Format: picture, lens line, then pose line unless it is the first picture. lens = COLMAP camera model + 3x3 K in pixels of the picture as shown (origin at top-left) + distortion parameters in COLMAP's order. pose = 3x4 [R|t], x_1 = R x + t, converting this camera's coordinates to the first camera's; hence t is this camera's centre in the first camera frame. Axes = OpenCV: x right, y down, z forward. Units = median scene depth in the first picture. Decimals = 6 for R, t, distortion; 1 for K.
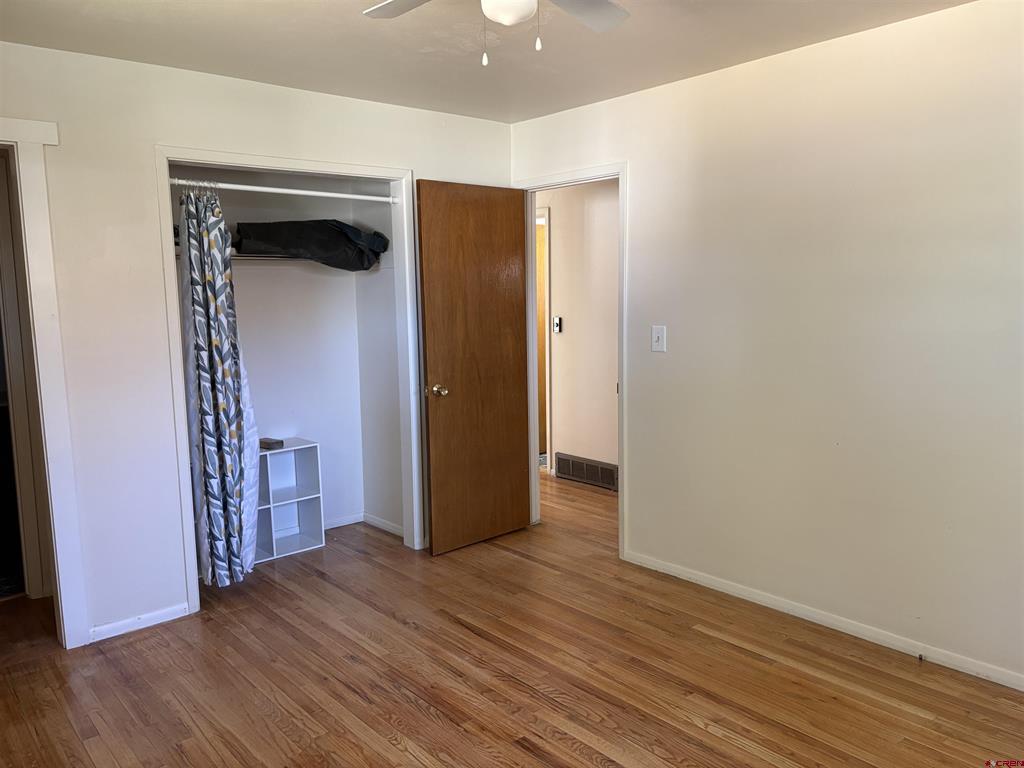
lens RADIAL K [[778.0, 0, 508.3], [0, 778.0, 382.0], [0, 0, 1]] dist [0.036374, -0.041907]
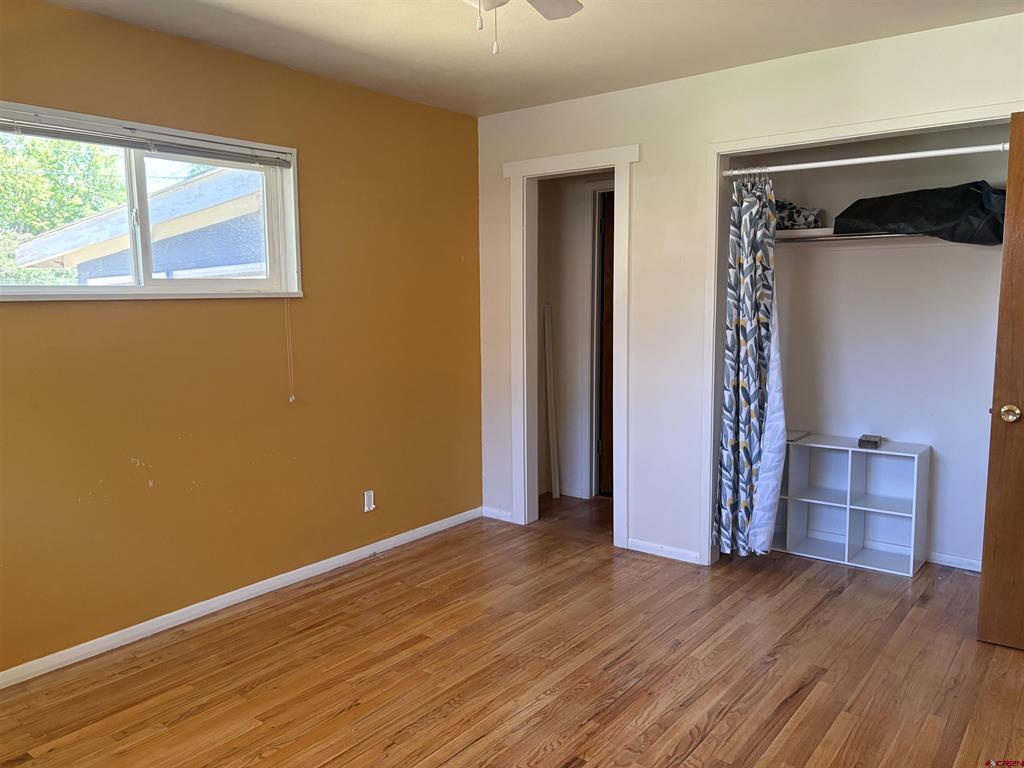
lens RADIAL K [[778.0, 0, 511.6], [0, 778.0, 386.3], [0, 0, 1]] dist [0.036374, -0.041907]
pose [[0.194998, 0.136734, -0.971226, 0.609841], [-0.108670, 0.987150, 0.117157, -0.057617], [0.974765, 0.082698, 0.207351, 0.502977]]
